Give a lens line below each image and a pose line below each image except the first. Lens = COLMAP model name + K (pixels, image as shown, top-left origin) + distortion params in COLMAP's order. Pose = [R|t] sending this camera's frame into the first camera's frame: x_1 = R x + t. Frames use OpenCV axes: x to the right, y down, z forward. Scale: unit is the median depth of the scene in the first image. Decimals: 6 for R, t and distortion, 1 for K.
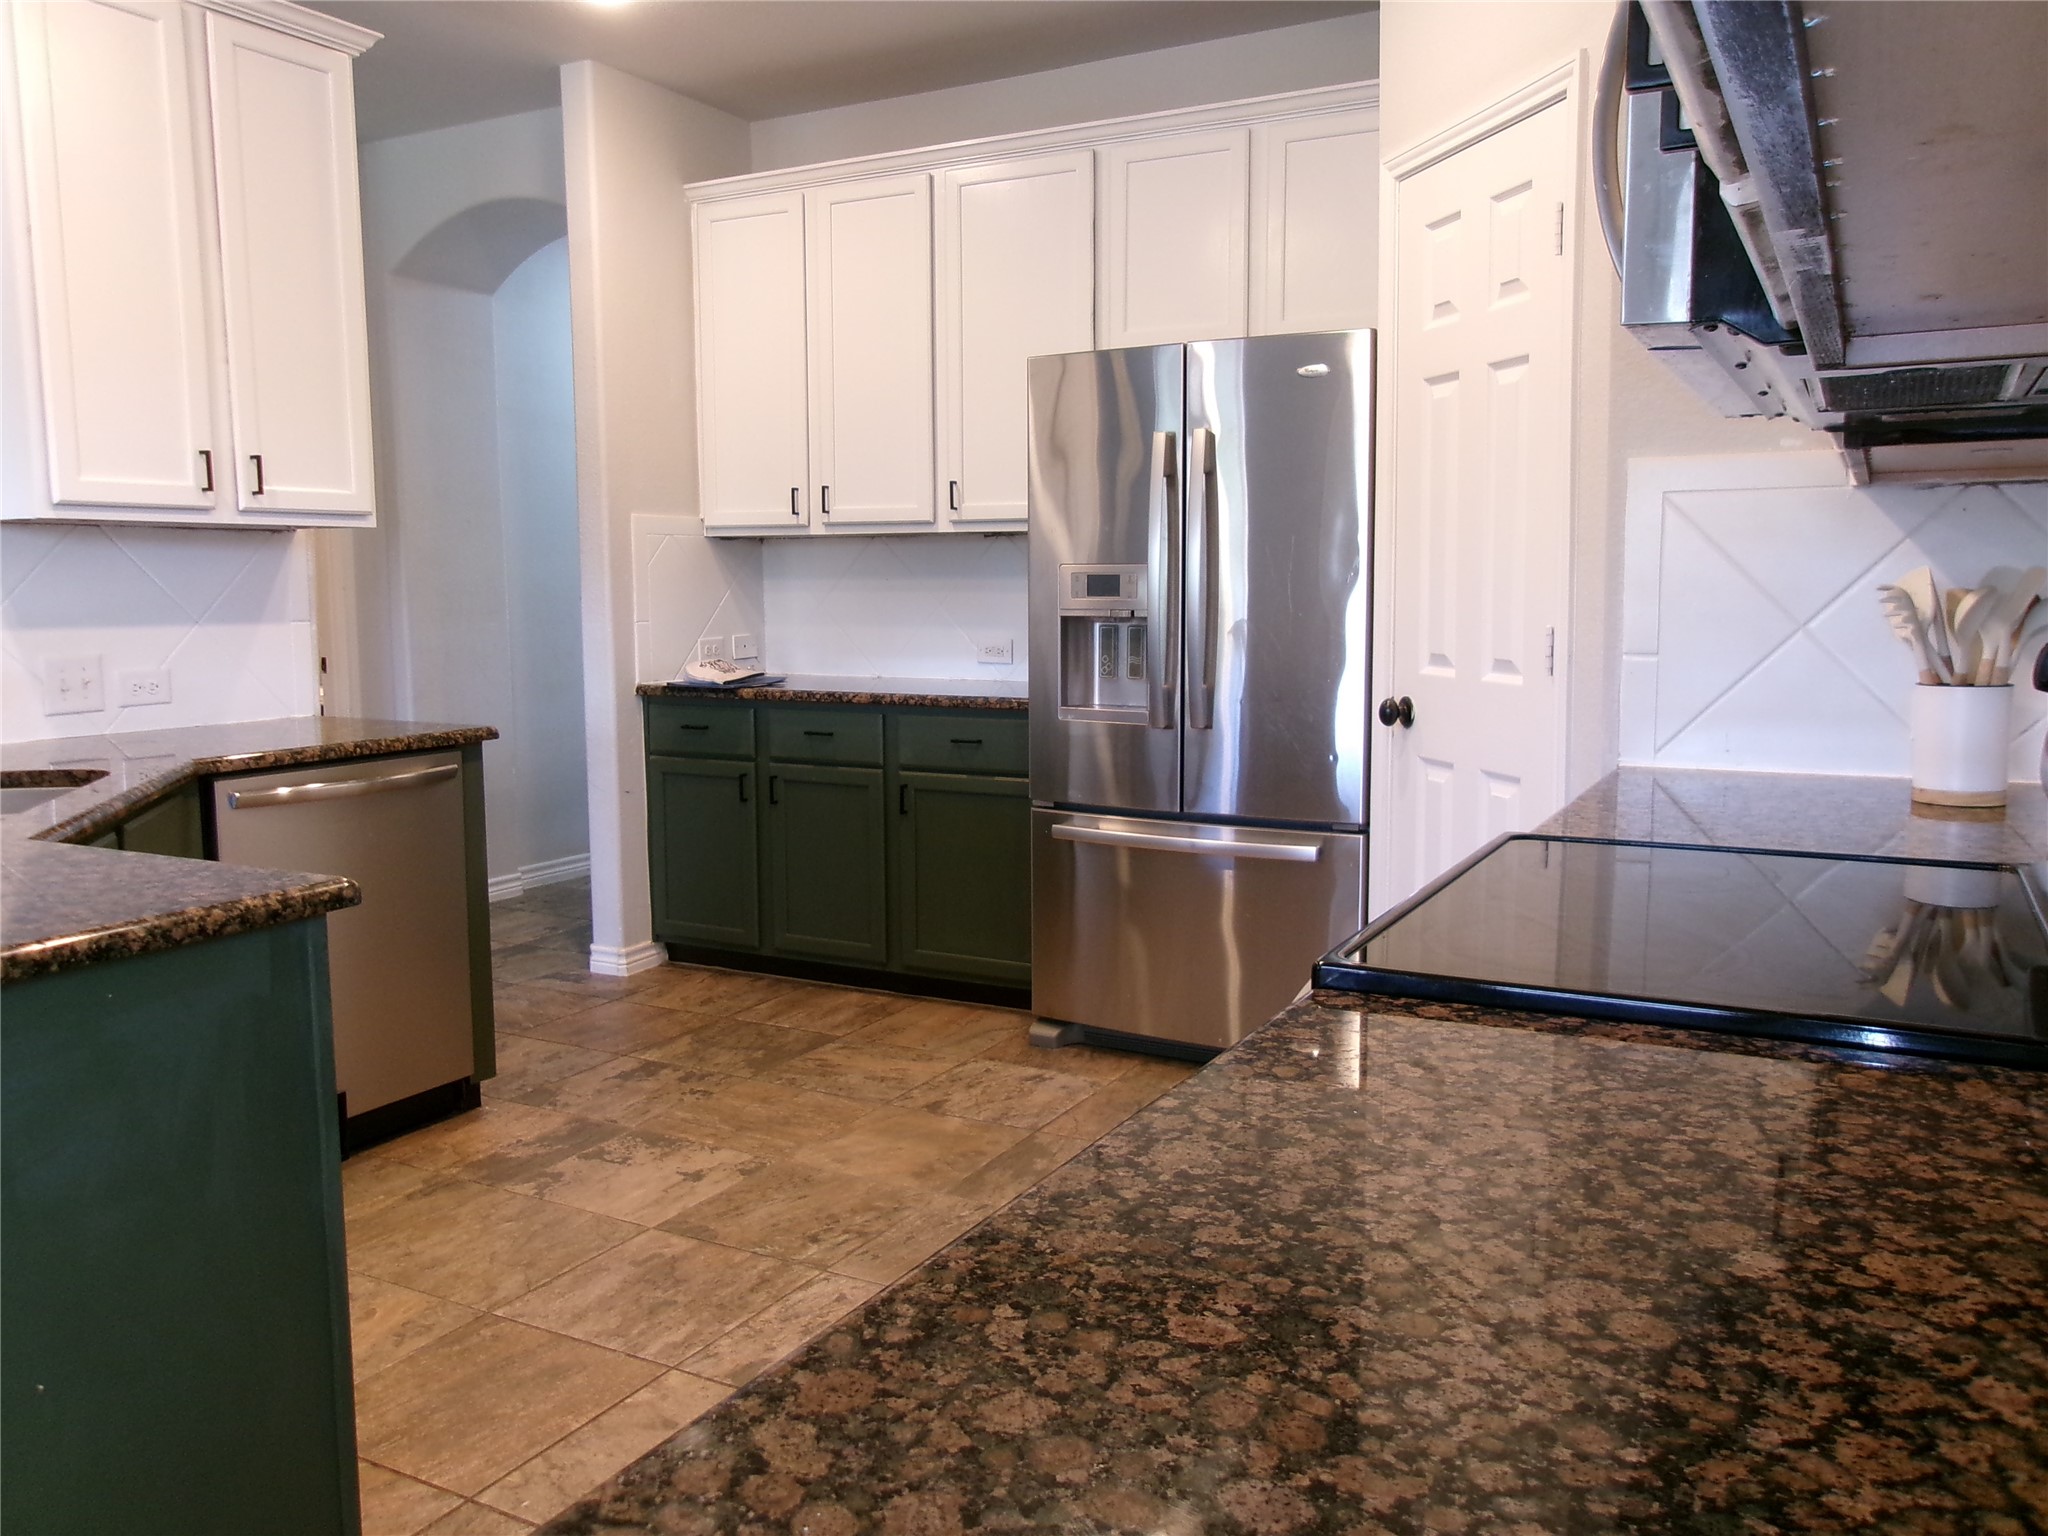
lens RADIAL K [[1593.4, 0, 1032.3], [0, 1593.4, 759.1], [0, 0, 1]] dist [-0.024605, 0.032498]
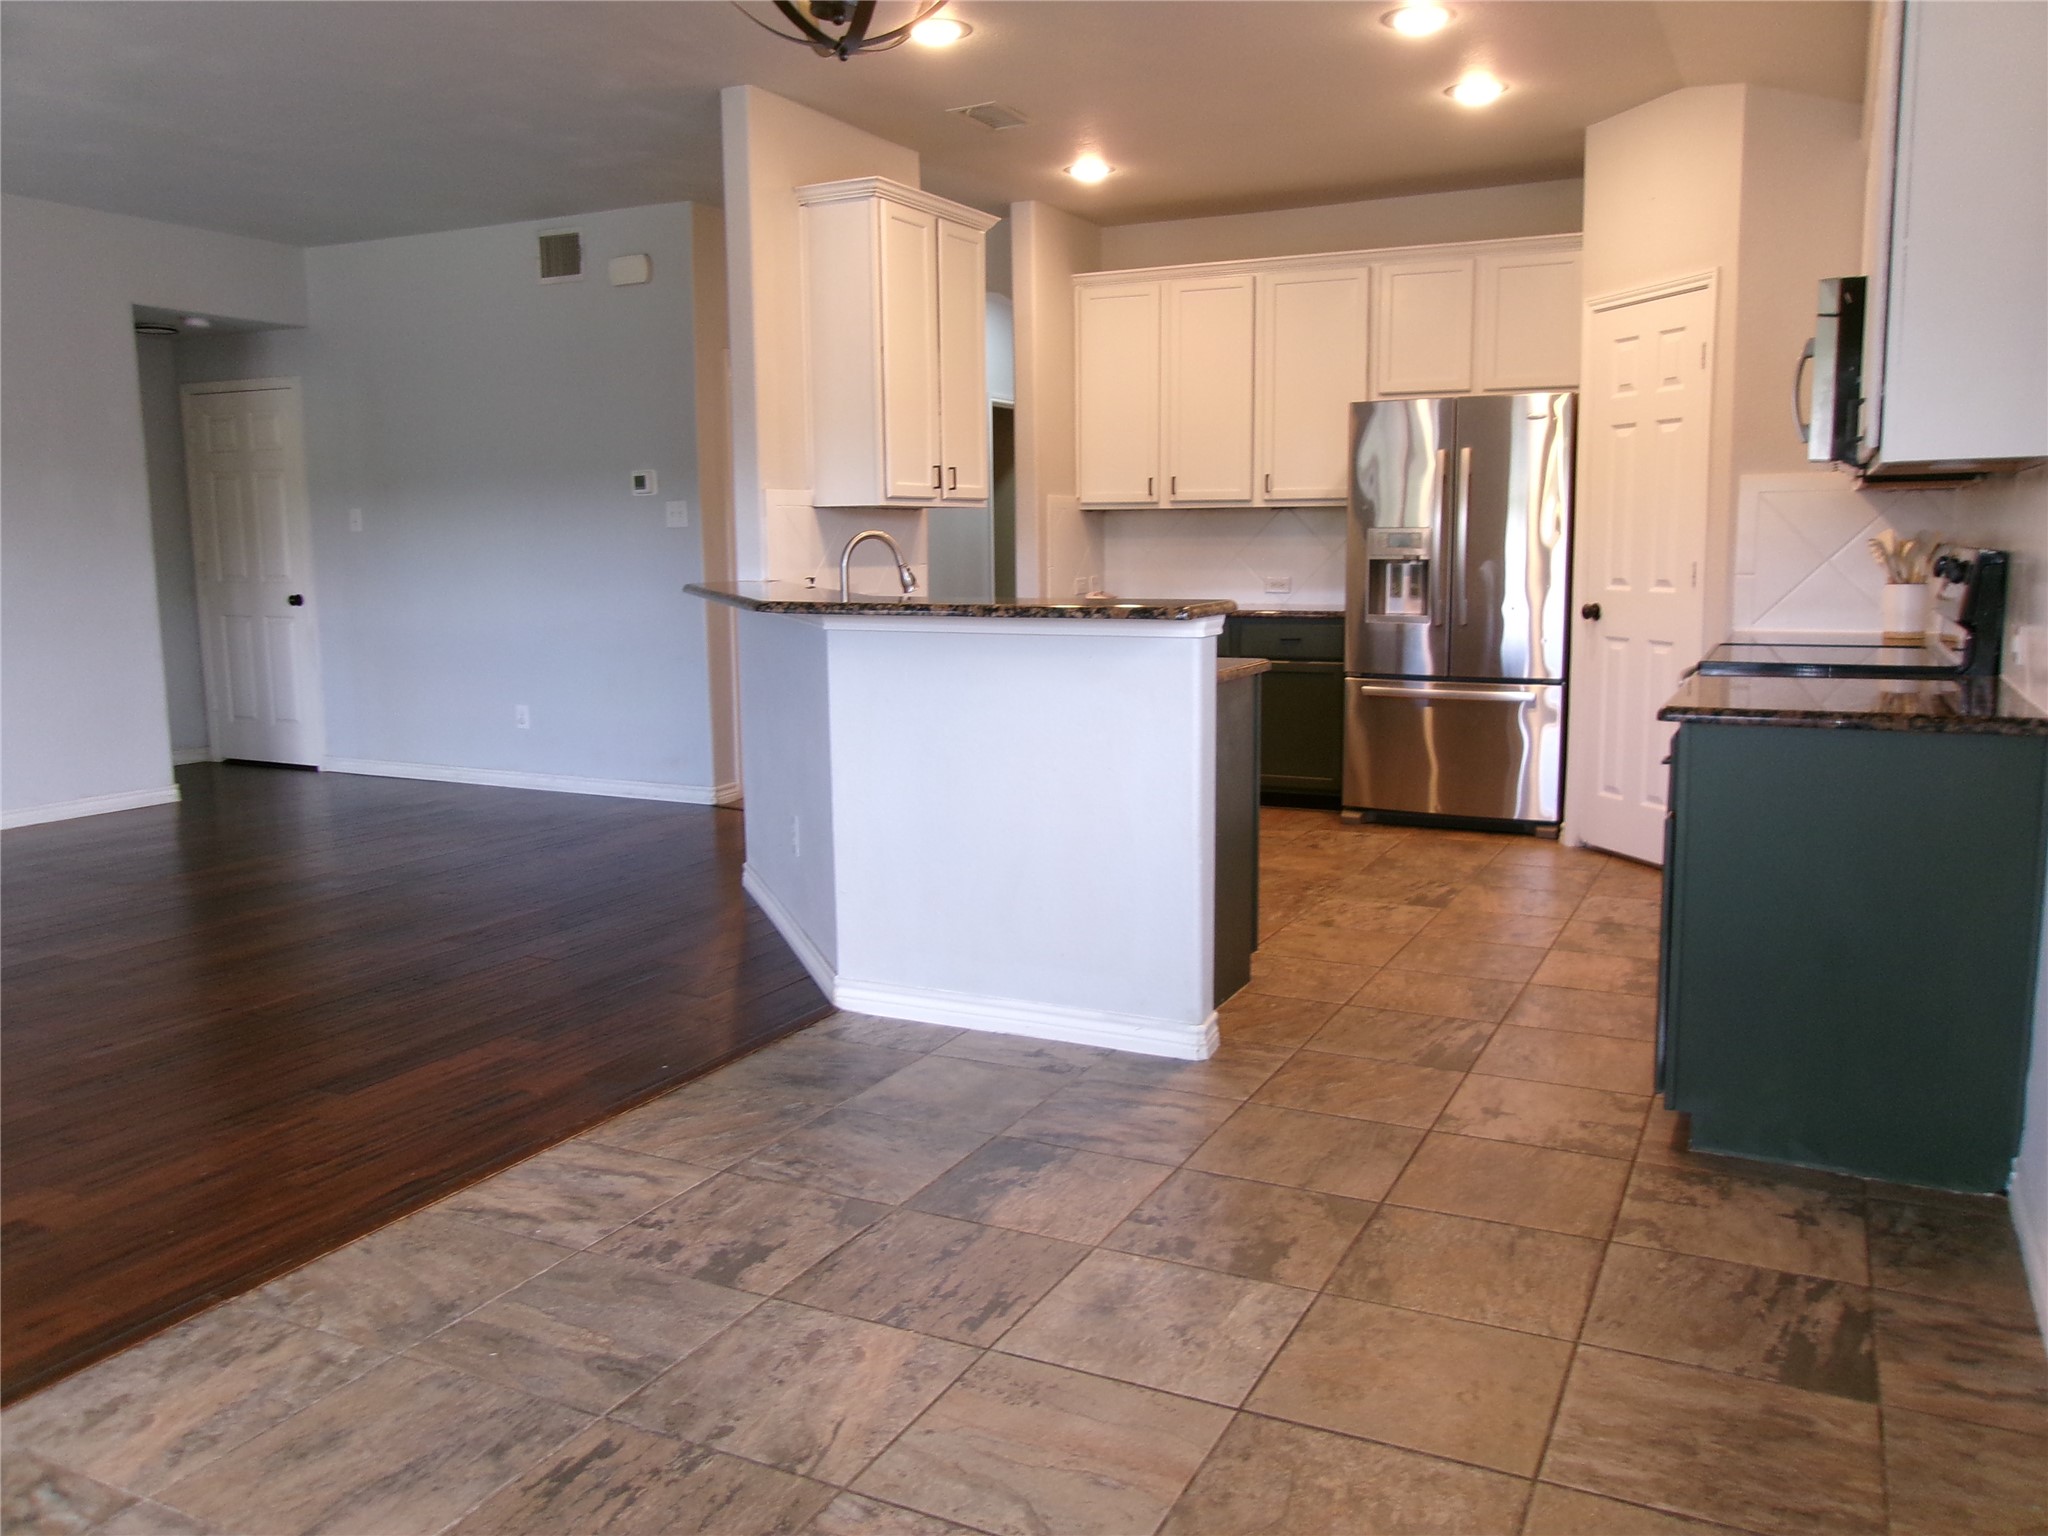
lens RADIAL K [[1593.4, 0, 1032.3], [0, 1593.4, 759.1], [0, 0, 1]] dist [-0.024605, 0.032498]
pose [[0.999491, -0.007772, 0.030950, -0.455671], [0.006980, 0.999648, 0.025608, 0.086000], [-0.031138, -0.025379, 0.999193, -0.765703]]
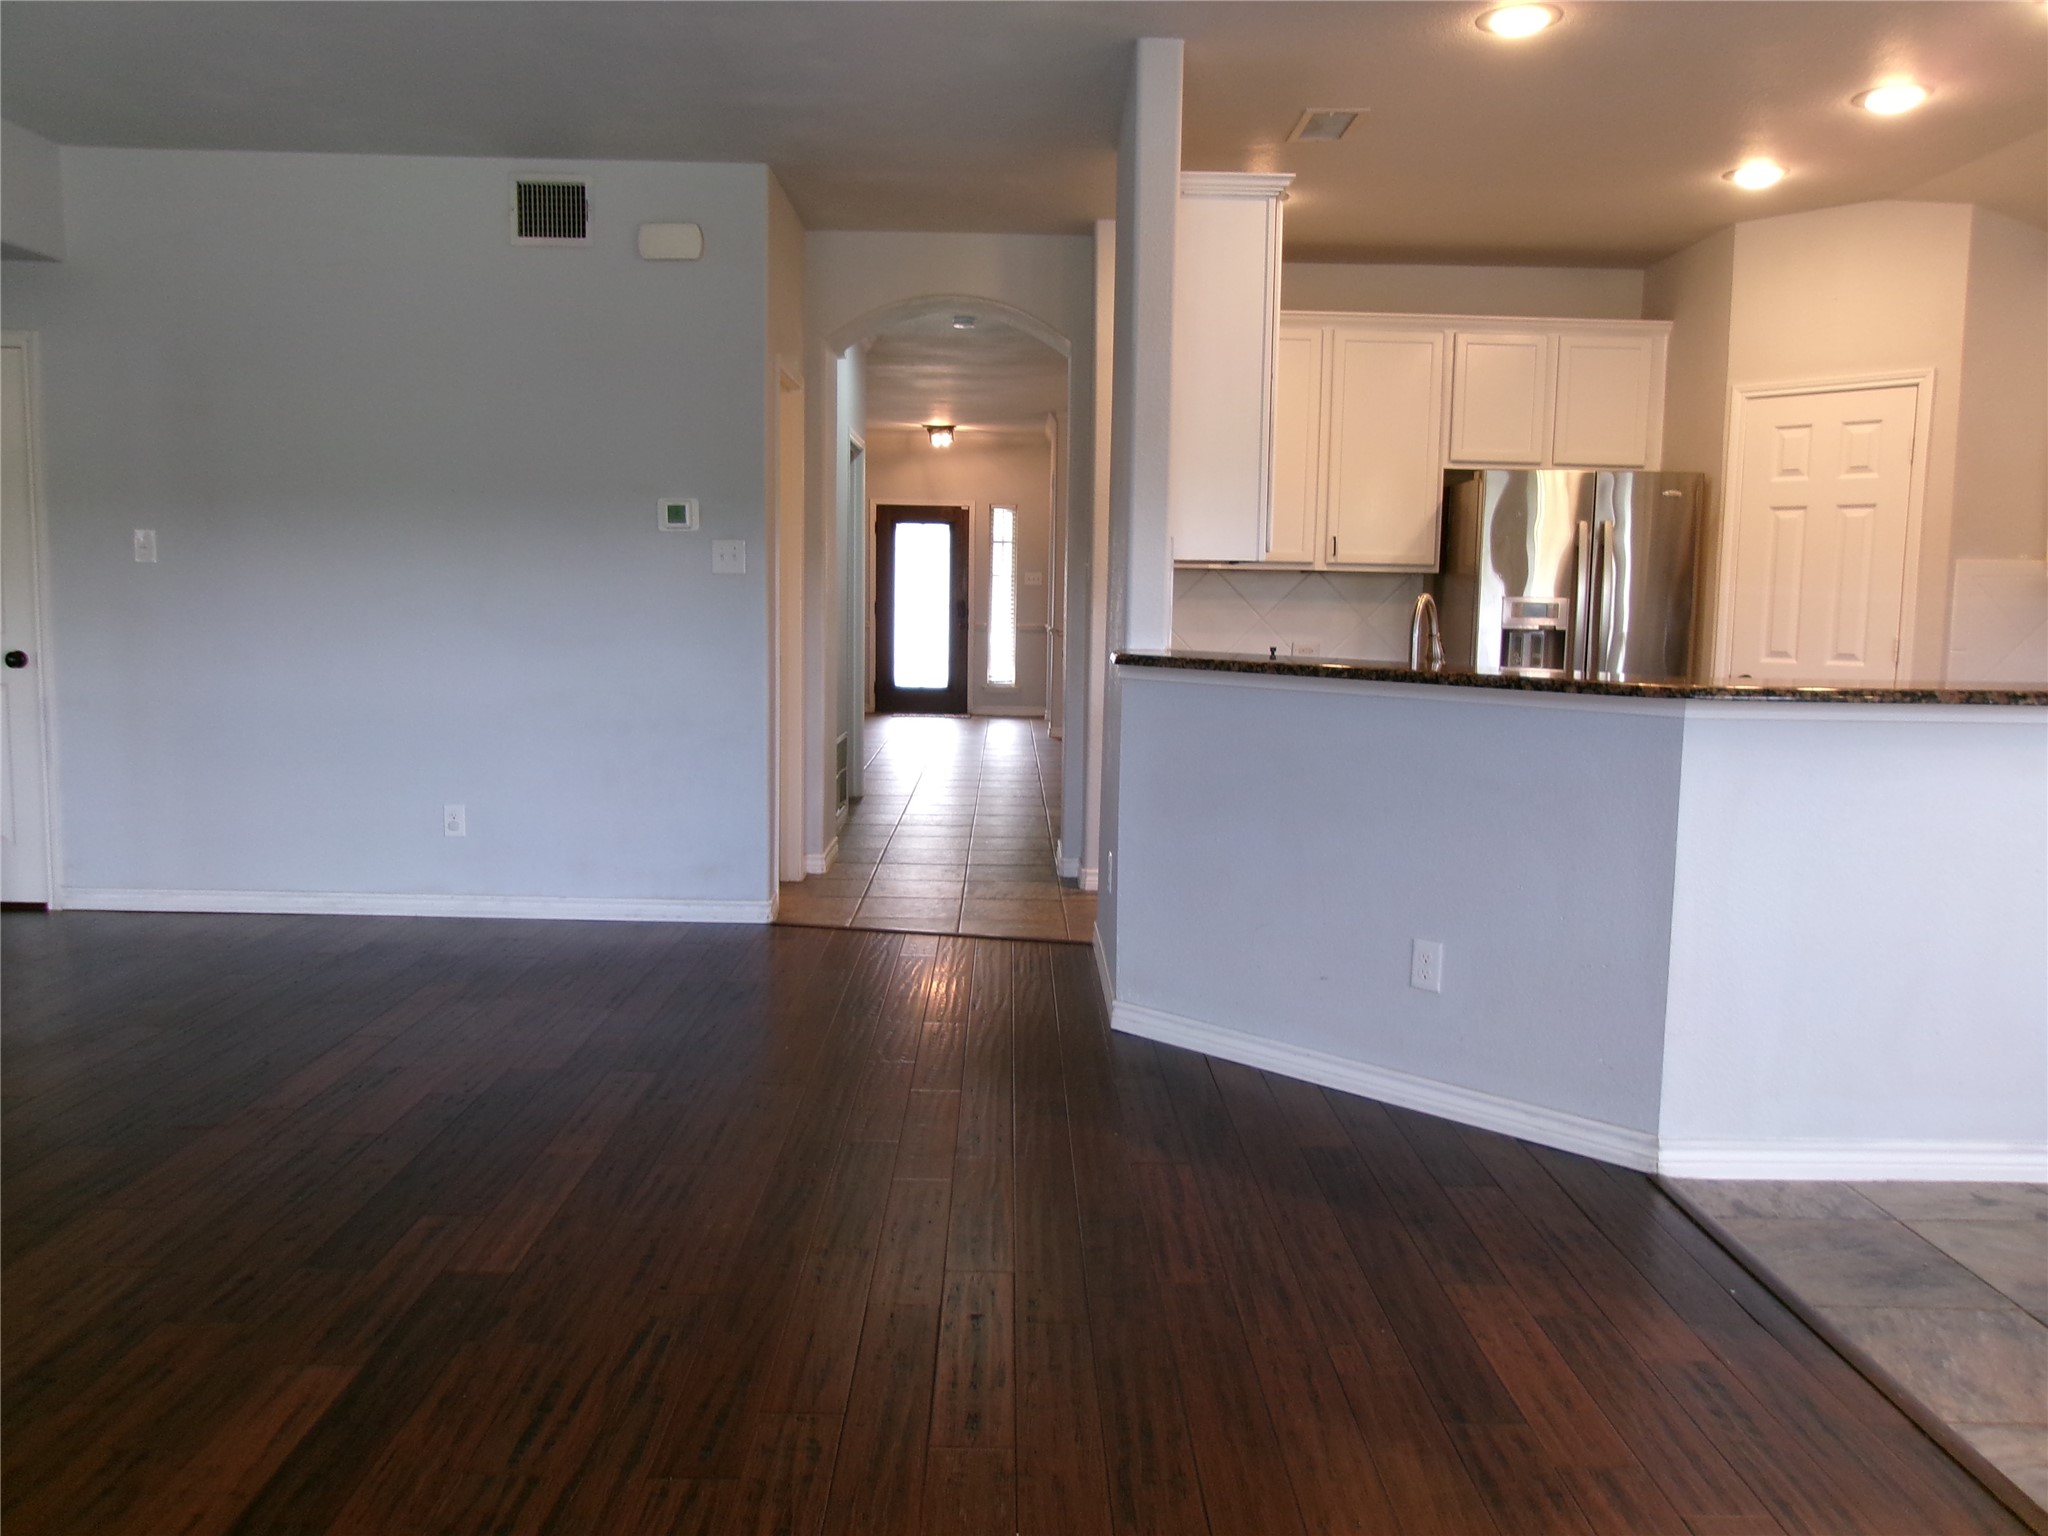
lens RADIAL K [[1582.3, 0, 1030.6], [0, 1582.3, 750.0], [0, 0, 1]] dist [0.000383, 0.008010]
pose [[0.875055, -0.027412, 0.483247, -1.413027], [0.032263, 0.999478, -0.001726, 0.025859], [-0.482947, 0.017102, 0.875482, -0.219839]]
